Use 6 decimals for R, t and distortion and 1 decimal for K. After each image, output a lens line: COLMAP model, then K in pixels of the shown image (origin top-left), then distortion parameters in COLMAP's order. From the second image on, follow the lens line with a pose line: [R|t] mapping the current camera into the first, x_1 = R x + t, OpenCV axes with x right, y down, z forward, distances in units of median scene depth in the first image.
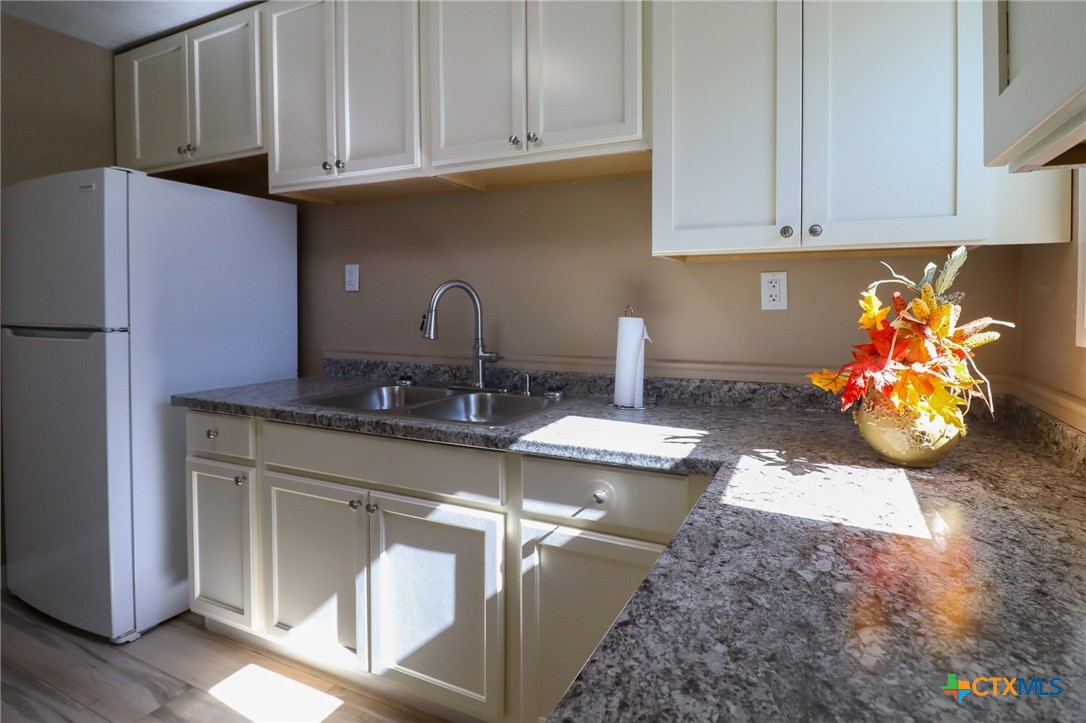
lens RADIAL K [[534.1, 0, 544.1], [0, 534.1, 322.3], [0, 0, 1]] dist [-0.000952, -0.010869]
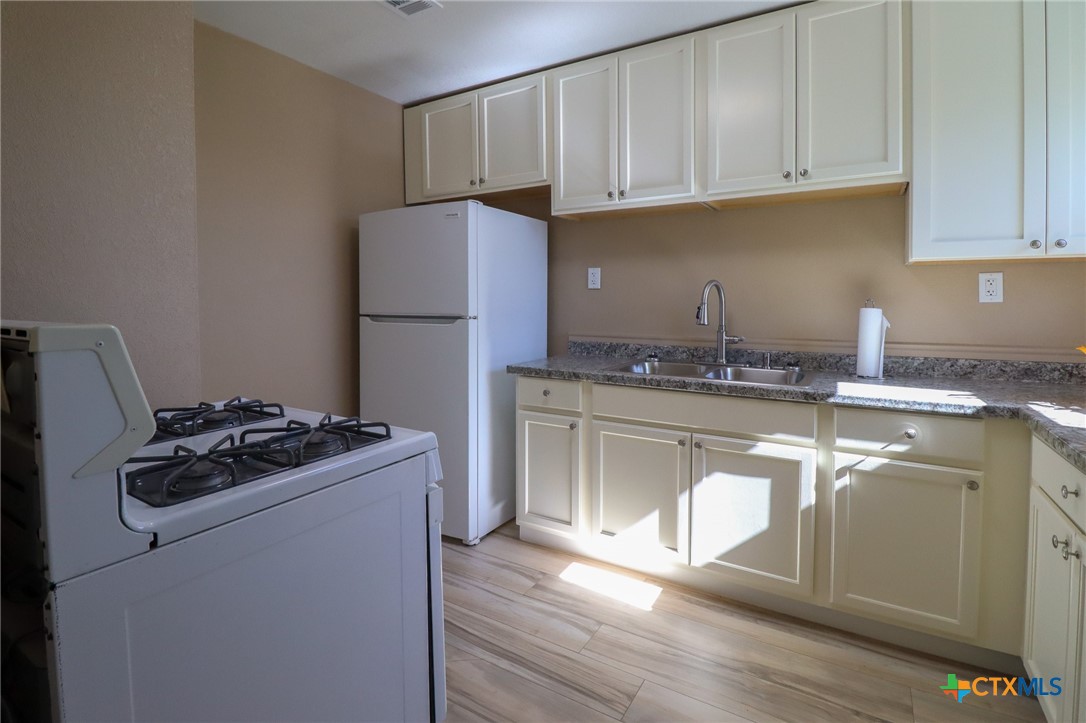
lens RADIAL K [[500.2, 0, 542.4], [0, 500.2, 317.7], [0, 0, 1]] dist [0.000238, -0.013662]
pose [[0.994073, 0.002298, -0.108691, -0.517674], [-0.002088, 0.999996, 0.002047, 0.012750], [0.108696, -0.001808, 0.994073, -0.298484]]
